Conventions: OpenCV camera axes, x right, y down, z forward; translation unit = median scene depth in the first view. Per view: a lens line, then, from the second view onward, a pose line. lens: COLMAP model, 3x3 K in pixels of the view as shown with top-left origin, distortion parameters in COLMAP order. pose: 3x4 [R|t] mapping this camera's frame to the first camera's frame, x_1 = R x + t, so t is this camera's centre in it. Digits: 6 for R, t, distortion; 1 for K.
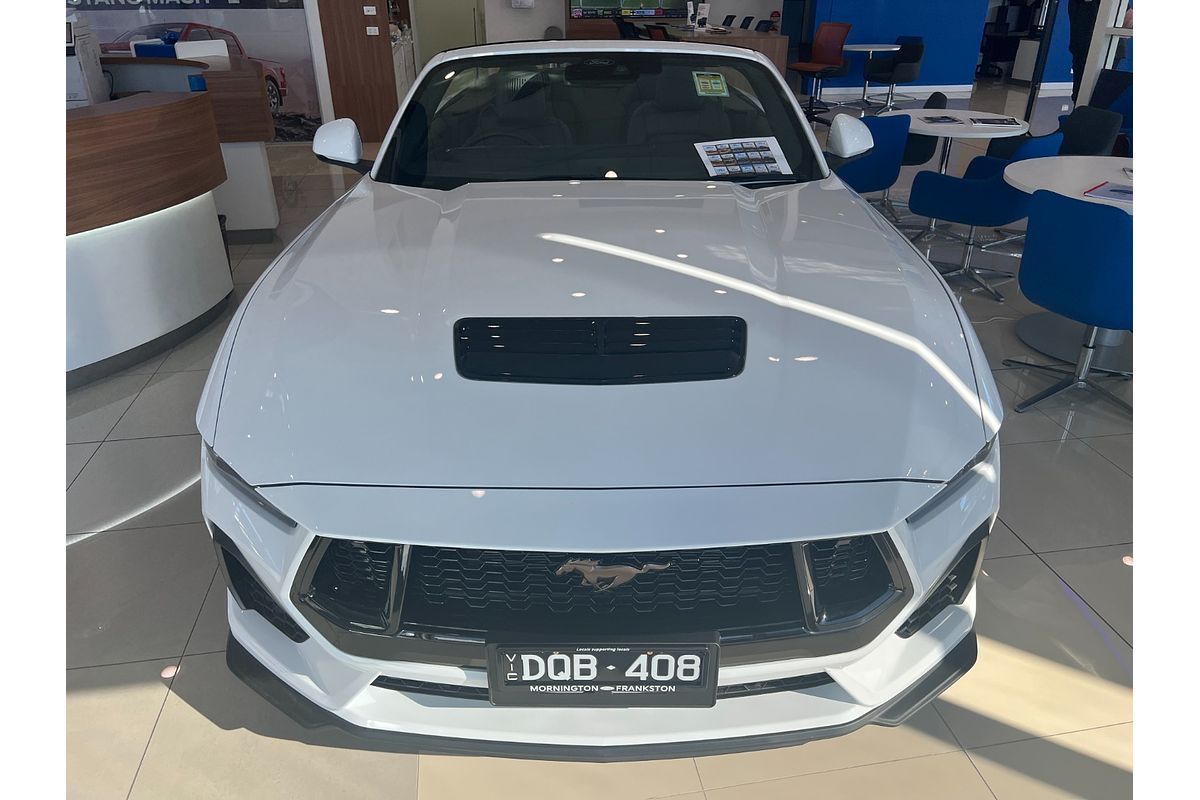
lens RADIAL K [[828.5, 0, 605.1], [0, 828.5, 403.6], [0, 0, 1]] dist [0.045744, -0.047651]
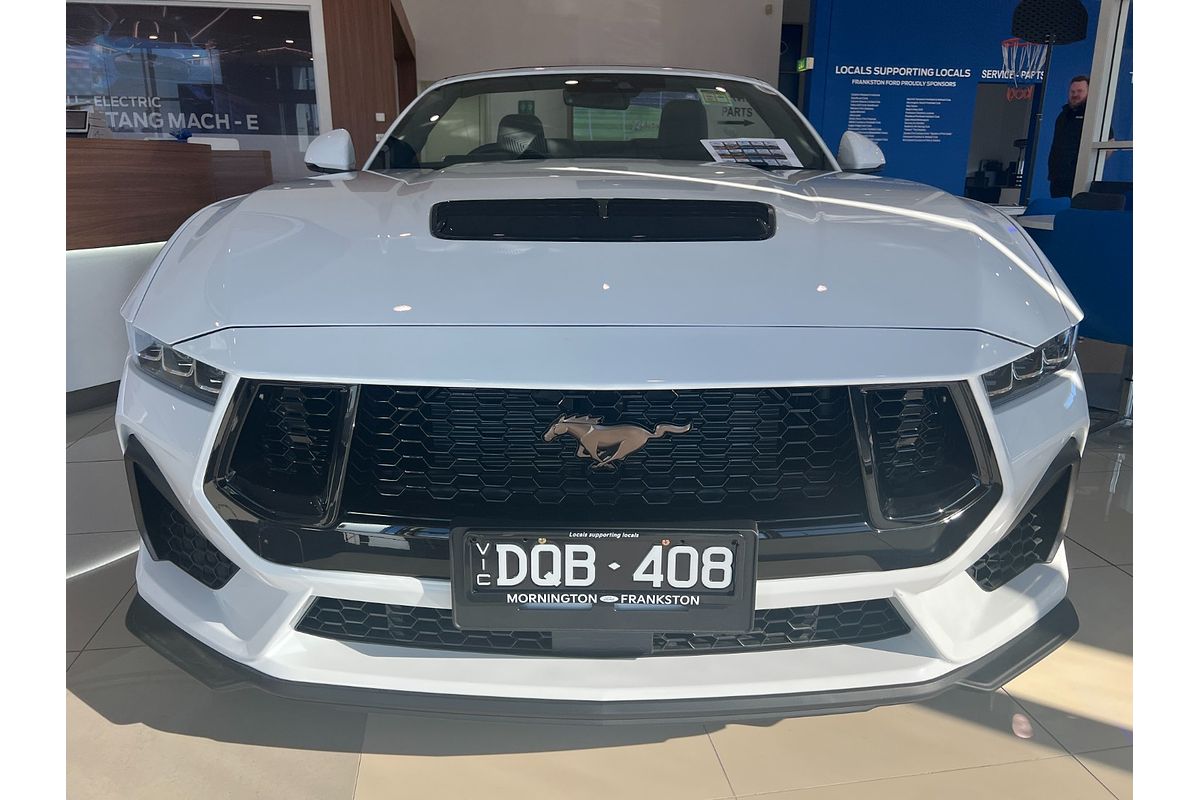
lens RADIAL K [[828.5, 0, 598.6], [0, 828.5, 395.4], [0, 0, 1]] dist [0.045744, -0.047651]
pose [[0.999951, 0.008217, -0.005490, -0.004430], [-0.009169, 0.978683, -0.205171, 0.316560], [0.003687, 0.205211, 0.978711, 0.225588]]
